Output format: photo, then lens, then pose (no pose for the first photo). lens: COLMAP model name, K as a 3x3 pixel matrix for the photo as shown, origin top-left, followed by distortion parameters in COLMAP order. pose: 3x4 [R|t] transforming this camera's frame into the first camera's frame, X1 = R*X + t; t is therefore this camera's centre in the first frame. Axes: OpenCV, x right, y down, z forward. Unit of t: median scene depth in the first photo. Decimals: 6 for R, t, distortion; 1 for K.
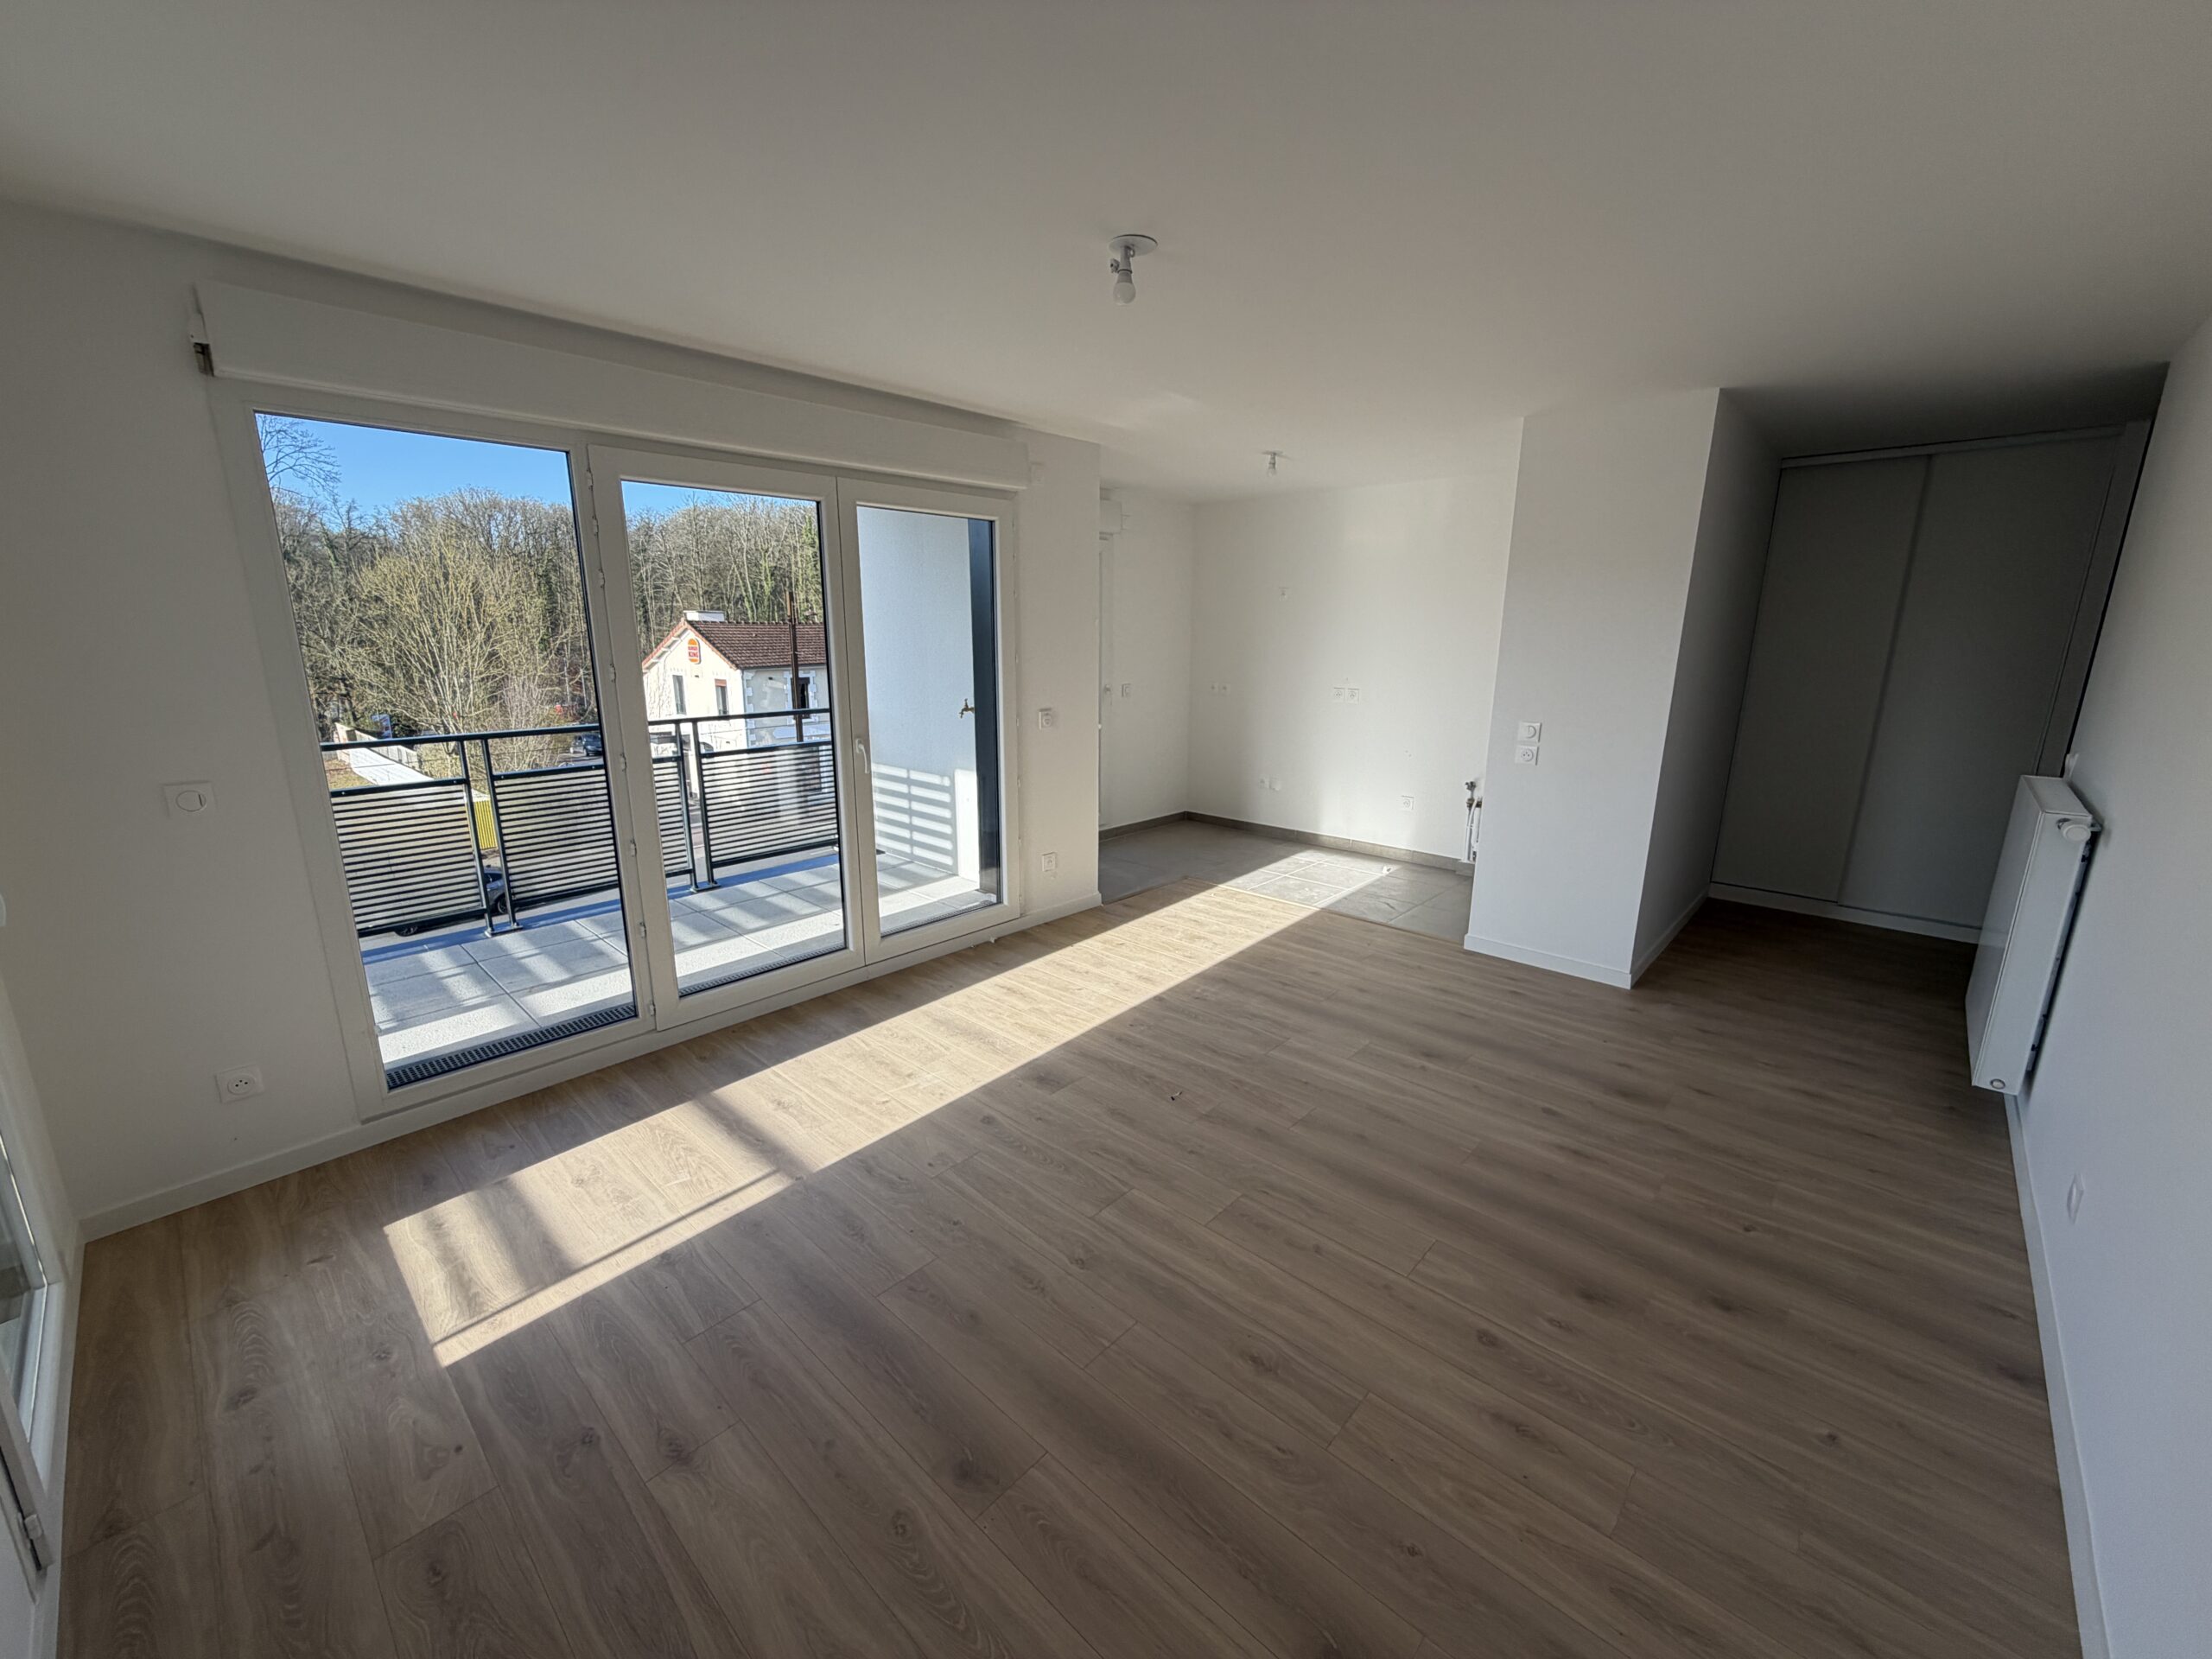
lens RADIAL K [[880.0, 0, 1100.0], [0, 880.0, 832.7], [0, 0, 1]] dist [-0.000651, -0.000001]
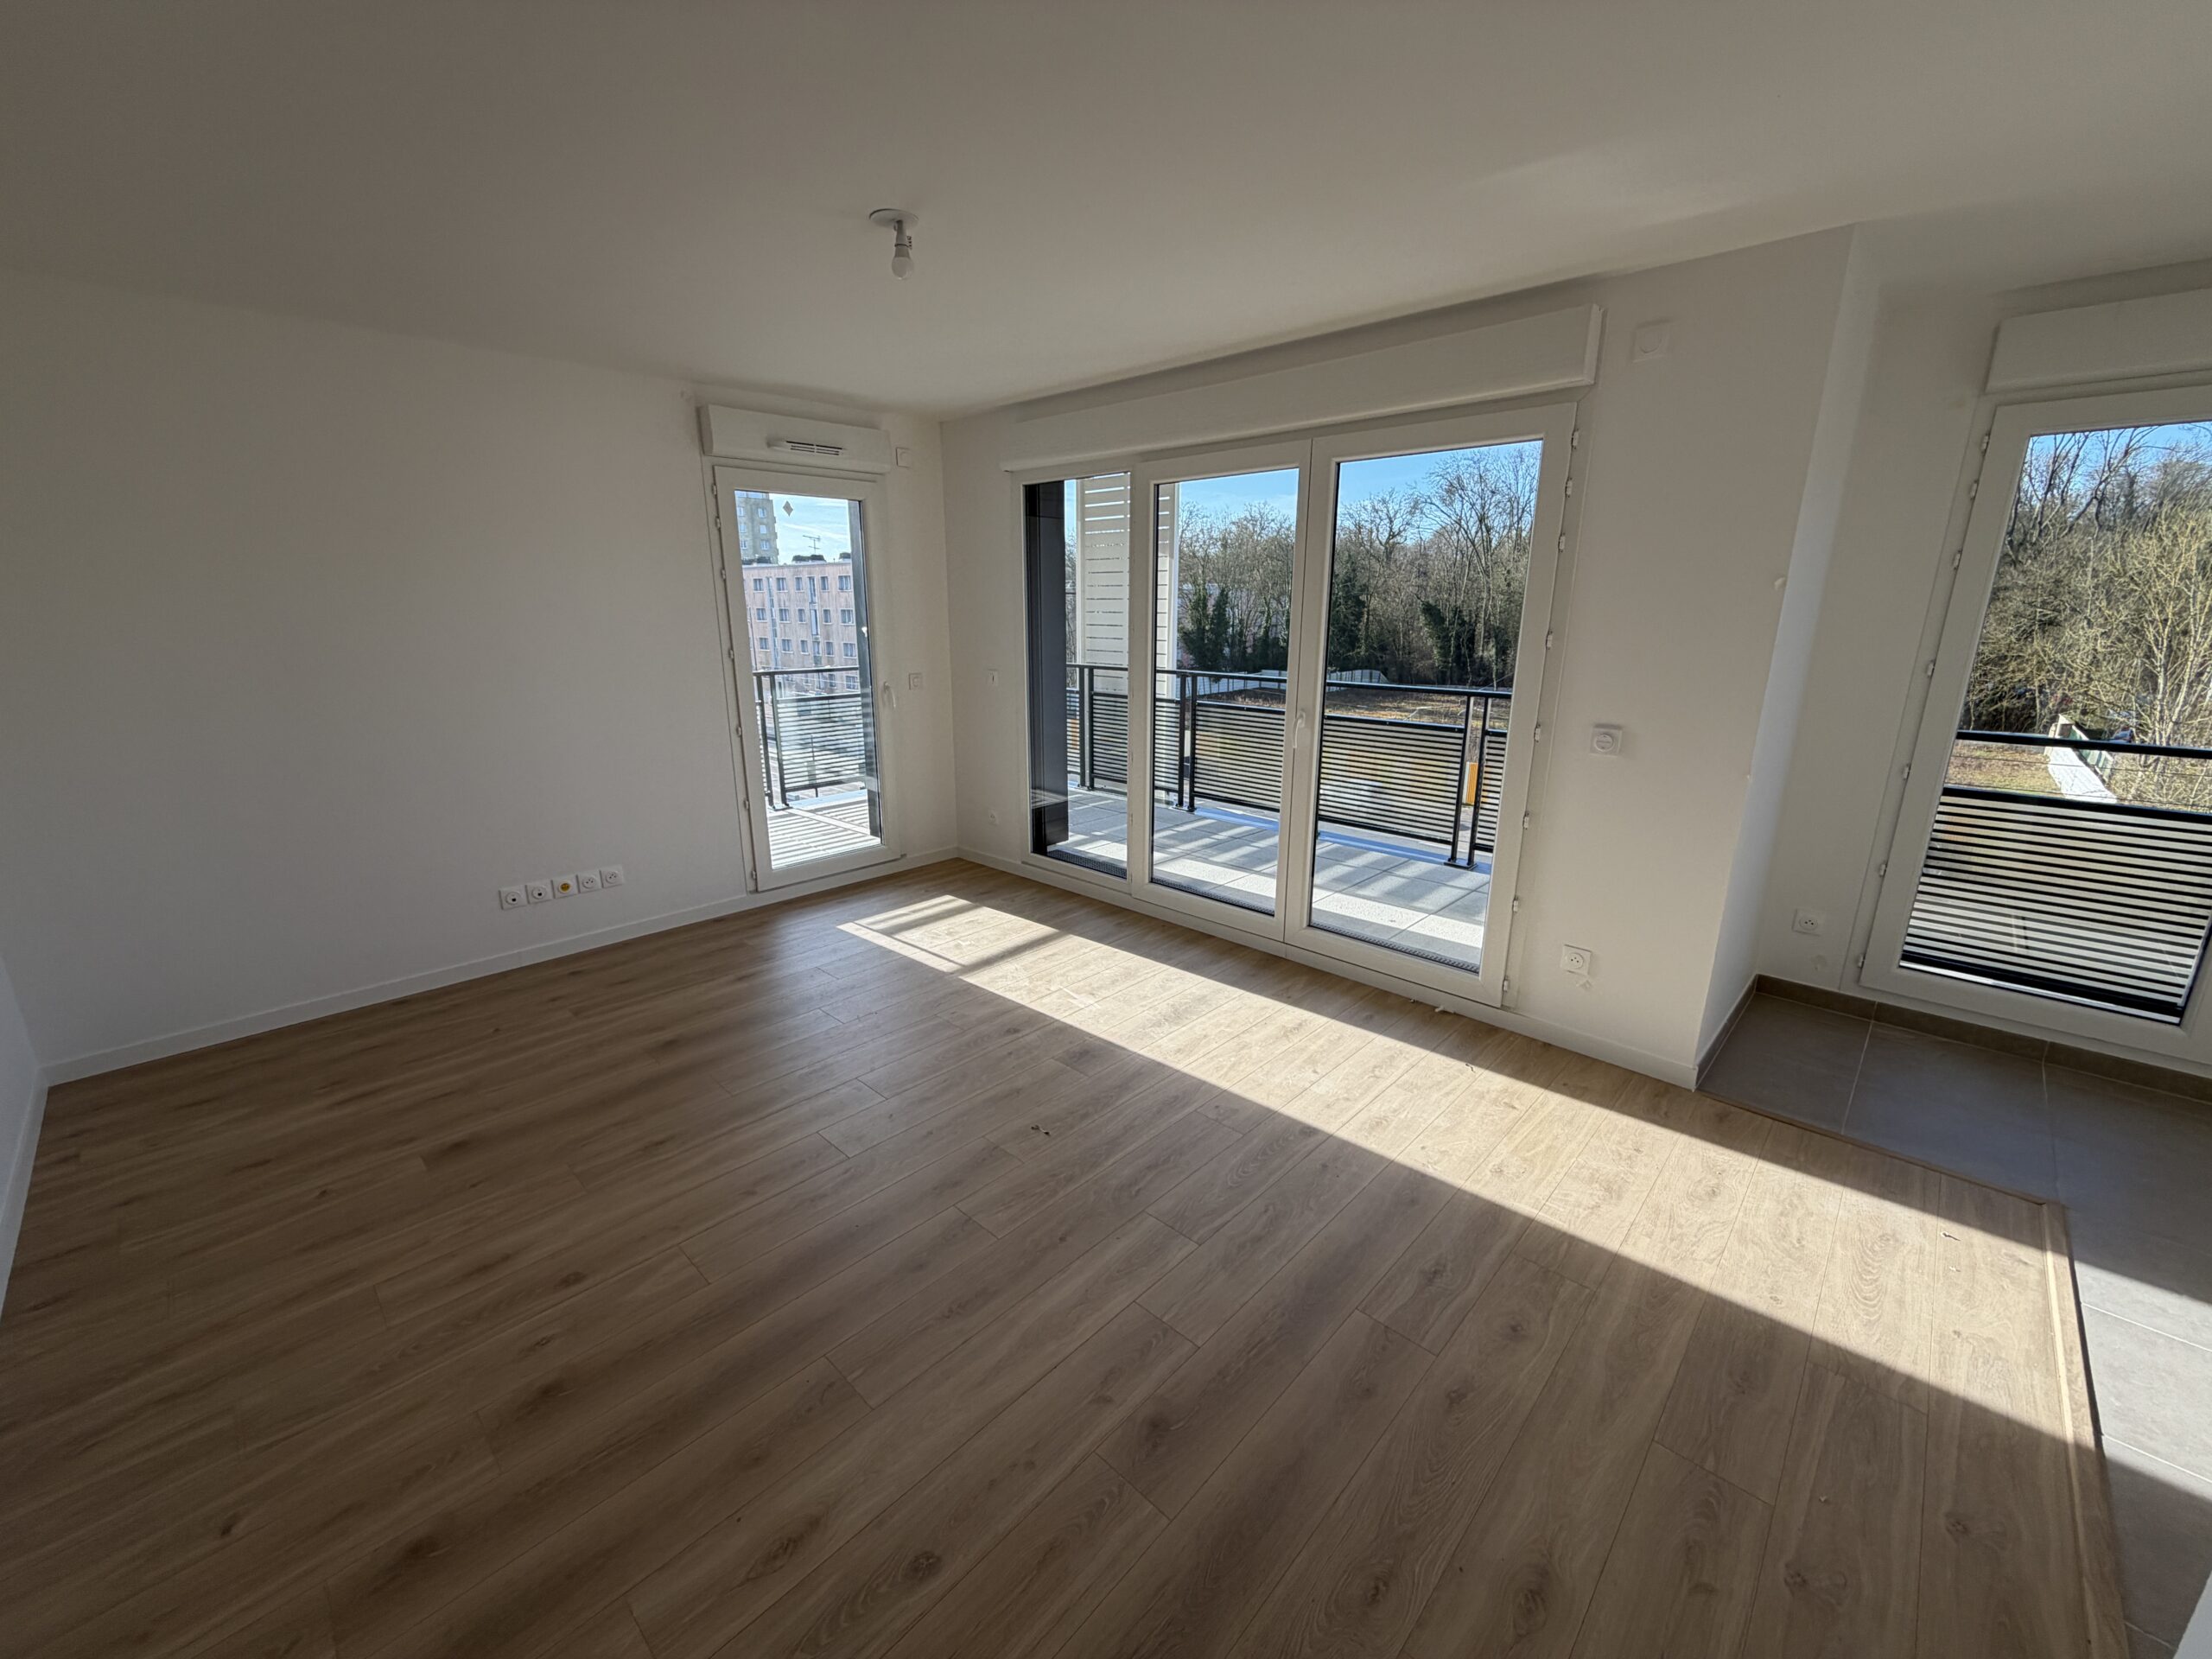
lens RADIAL K [[880.0, 0, 1100.0], [0, 880.0, 832.7], [0, 0, 1]] dist [-0.000651, -0.000001]
pose [[-0.013818, 0.253932, -0.967123, 0.723133], [-0.231966, 0.940015, 0.250129, -0.178934], [0.972626, 0.227796, 0.045914, 0.799619]]
